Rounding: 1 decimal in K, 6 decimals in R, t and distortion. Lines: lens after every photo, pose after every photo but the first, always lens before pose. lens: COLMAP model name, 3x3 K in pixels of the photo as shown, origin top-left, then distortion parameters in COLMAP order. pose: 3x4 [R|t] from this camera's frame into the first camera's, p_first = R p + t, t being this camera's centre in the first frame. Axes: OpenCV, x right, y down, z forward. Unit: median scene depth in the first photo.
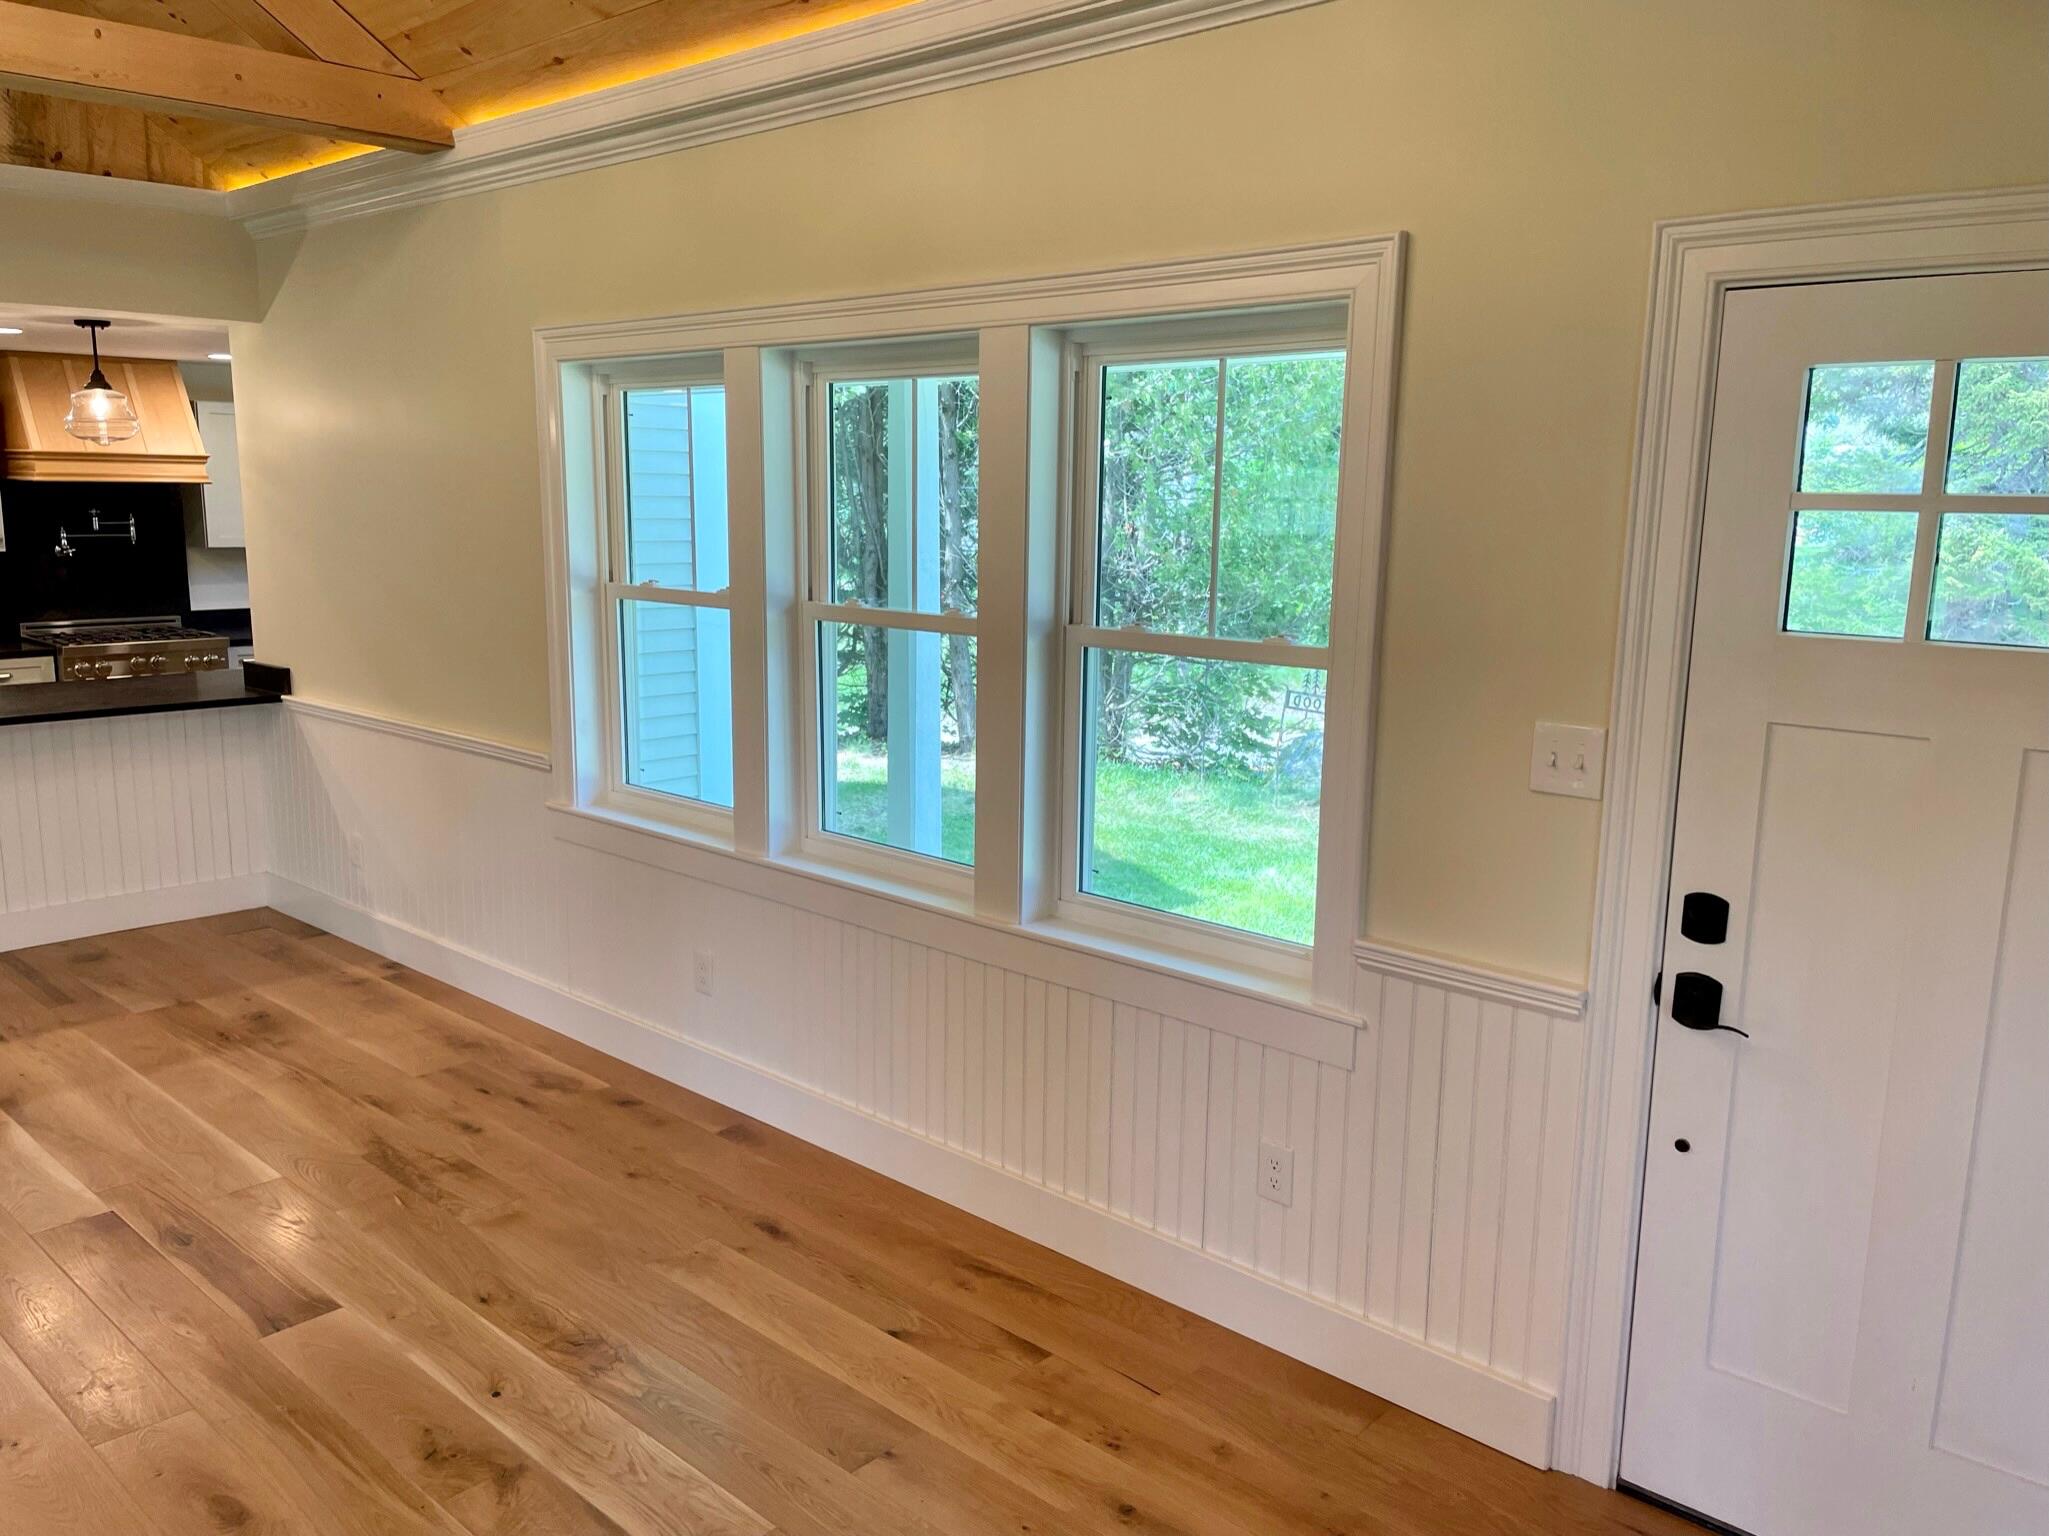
lens RADIAL K [[1565.4, 0, 1027.6], [0, 1565.4, 768.8], [0, 0, 1]] dist [0.041015, -0.019439]
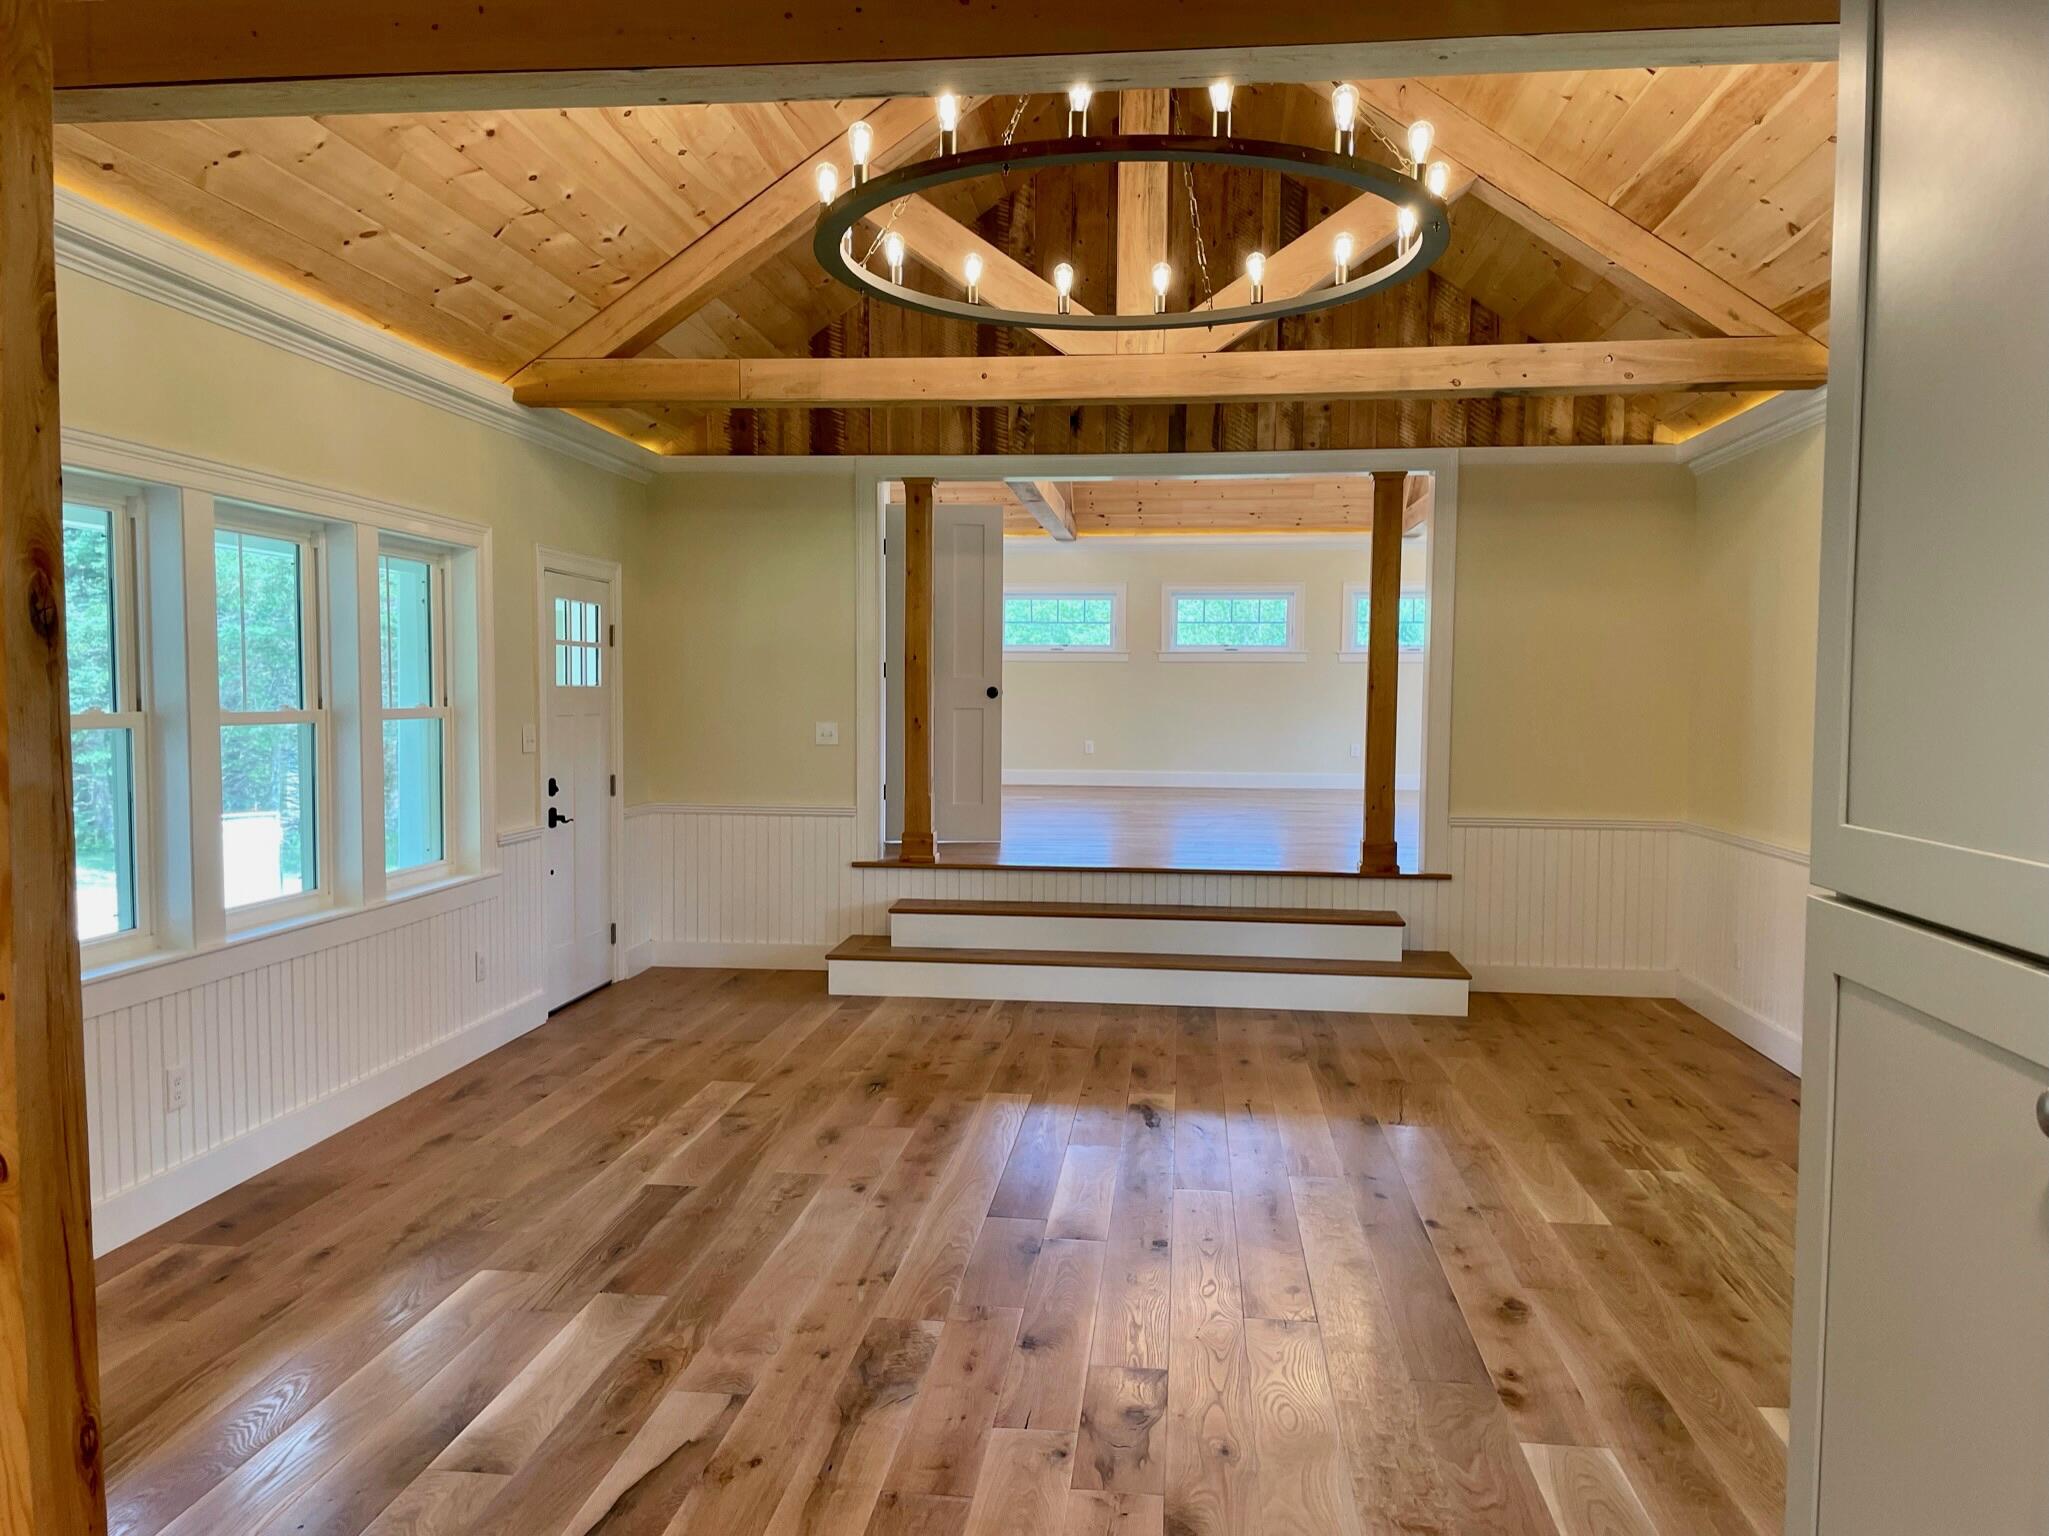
lens RADIAL K [[1565.4, 0, 1023.5], [0, 1565.4, 772.9], [0, 0, 1]] dist [0.041015, -0.019439]
pose [[-0.597648, -0.056748, 0.799748, -1.362524], [0.129307, 0.977611, 0.166000, -0.169187], [-0.791262, 0.202623, -0.576930, 1.144137]]
